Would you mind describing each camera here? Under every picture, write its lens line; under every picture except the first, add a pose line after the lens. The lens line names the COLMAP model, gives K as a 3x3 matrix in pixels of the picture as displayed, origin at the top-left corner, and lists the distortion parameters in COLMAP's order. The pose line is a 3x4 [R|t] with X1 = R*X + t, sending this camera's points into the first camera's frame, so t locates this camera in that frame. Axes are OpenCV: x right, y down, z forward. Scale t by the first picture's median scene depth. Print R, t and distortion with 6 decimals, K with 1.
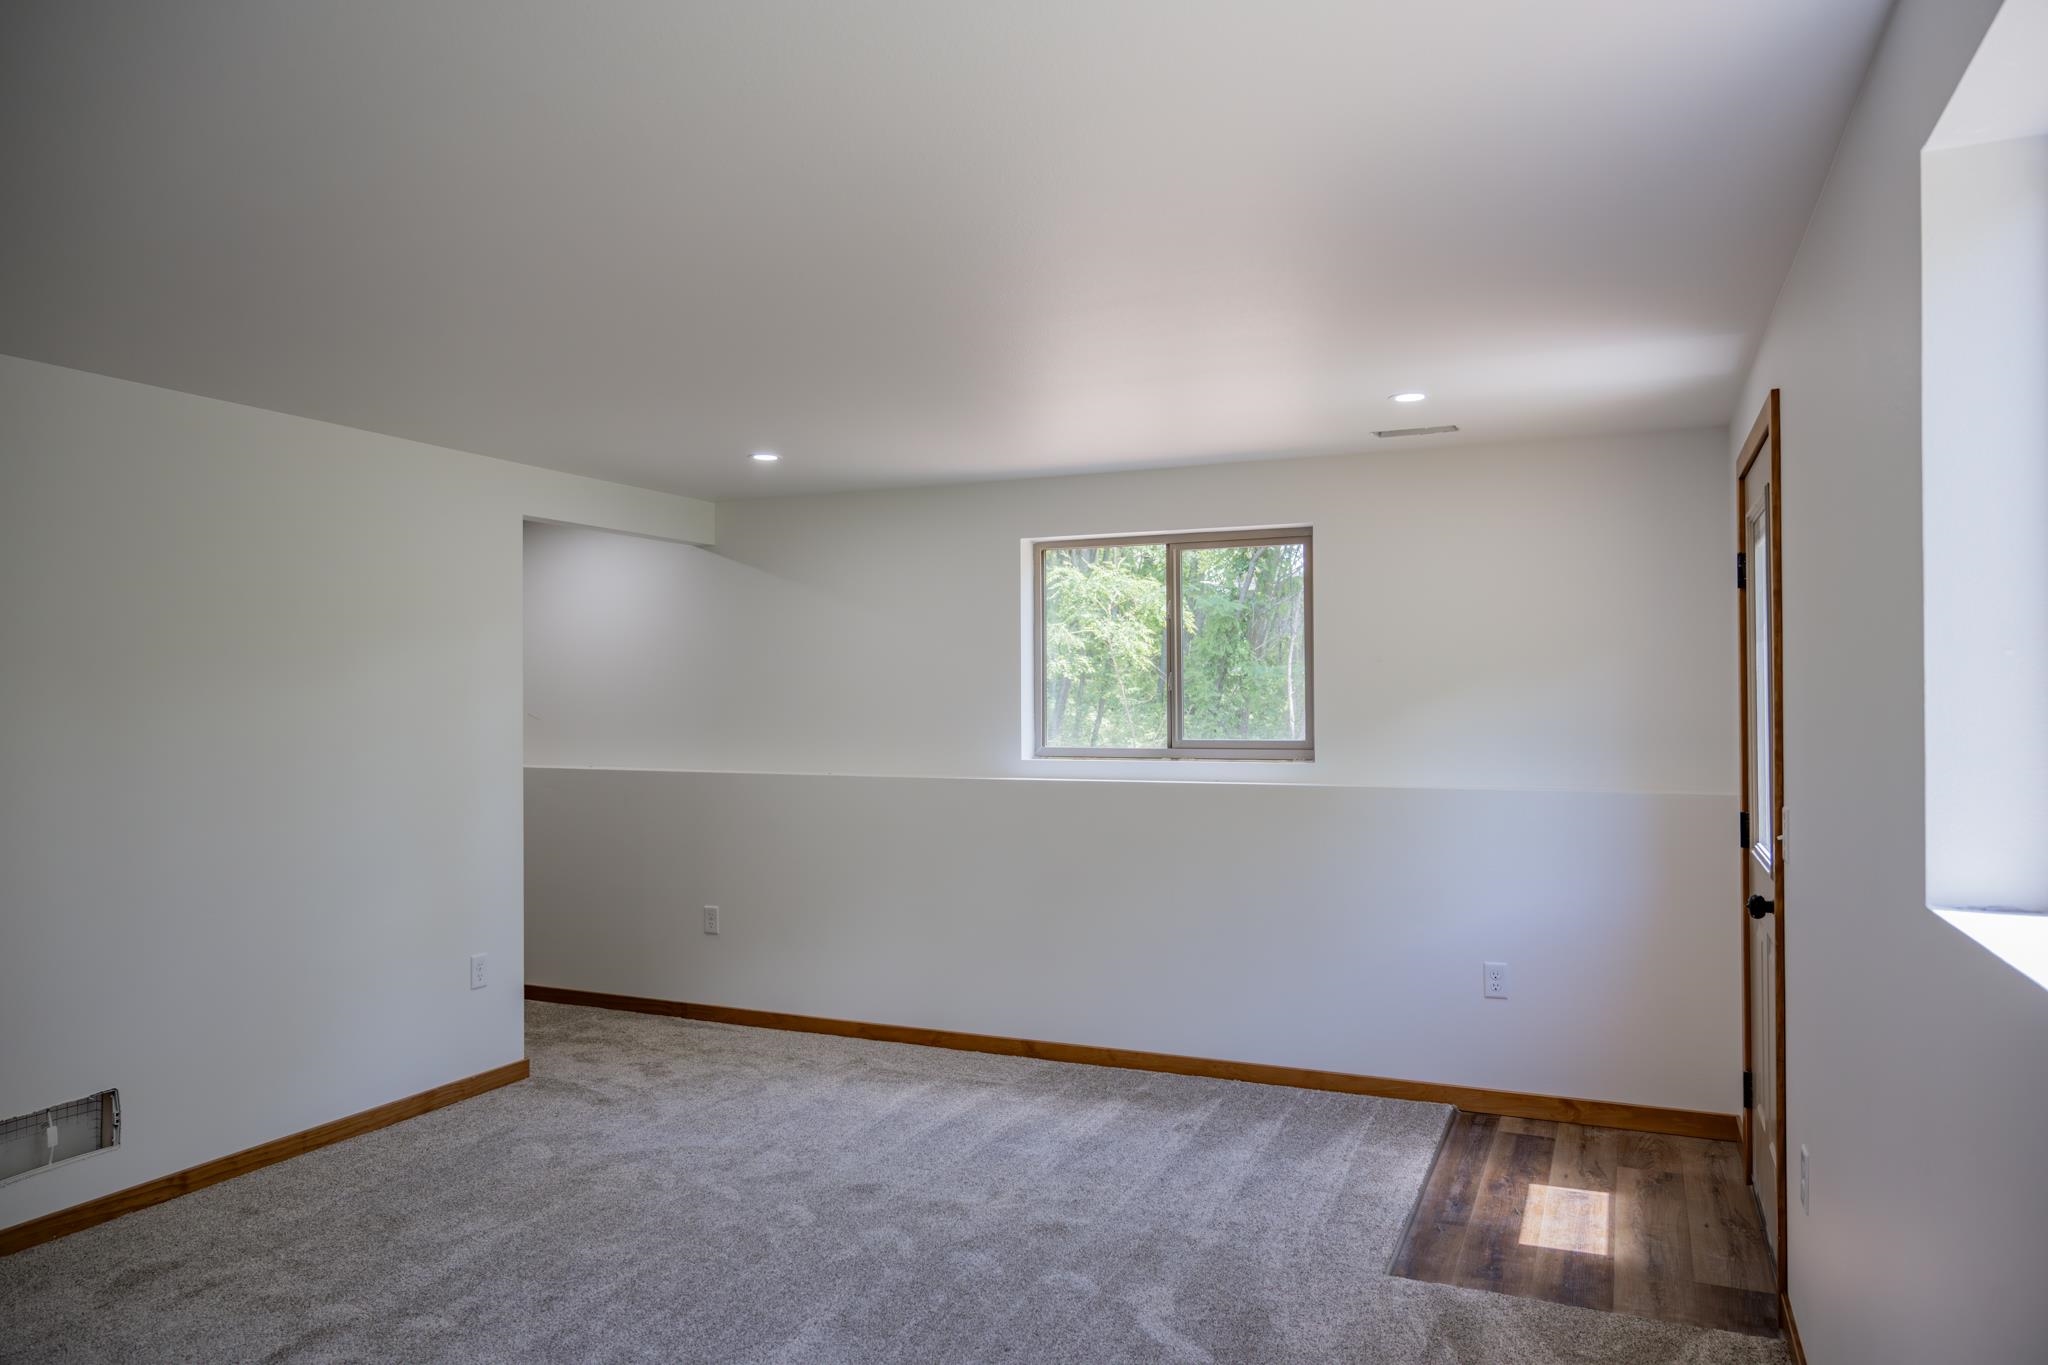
lens RADIAL K [[1374.0, 0, 1017.9], [0, 1374.0, 685.1], [0, 0, 1]] dist [-0.006365, 0.001136]
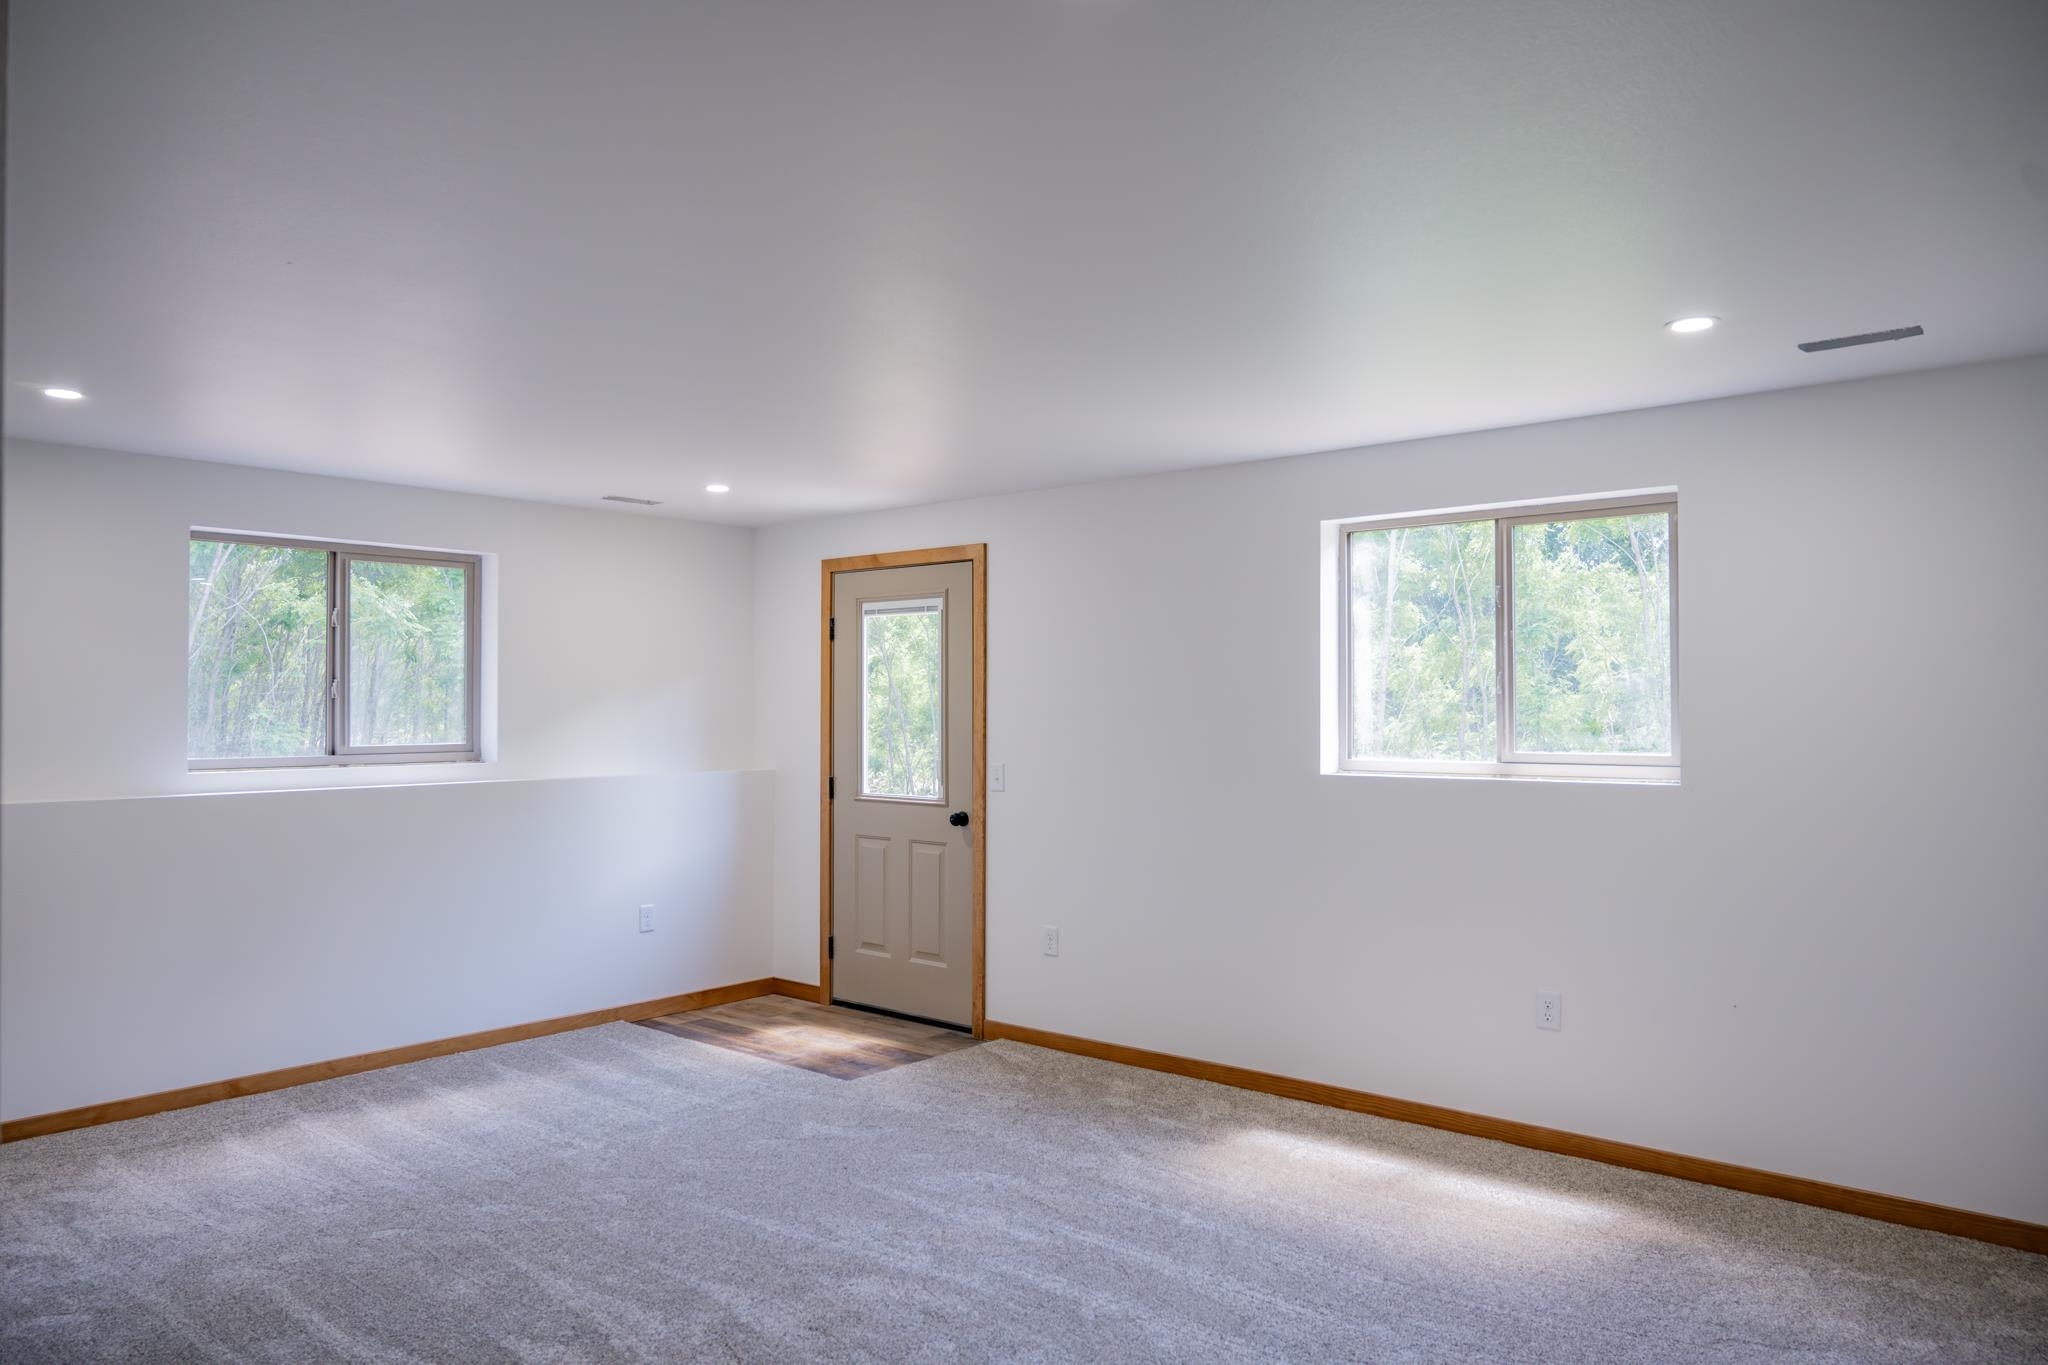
lens RADIAL K [[1374.0, 0, 1017.9], [0, 1374.0, 685.1], [0, 0, 1]] dist [-0.006365, 0.001136]
pose [[0.275302, 0.020648, 0.961136, -0.757192], [-0.008340, 0.999783, -0.019089, 0.010215], [-0.961321, -0.002761, 0.275415, 0.258228]]
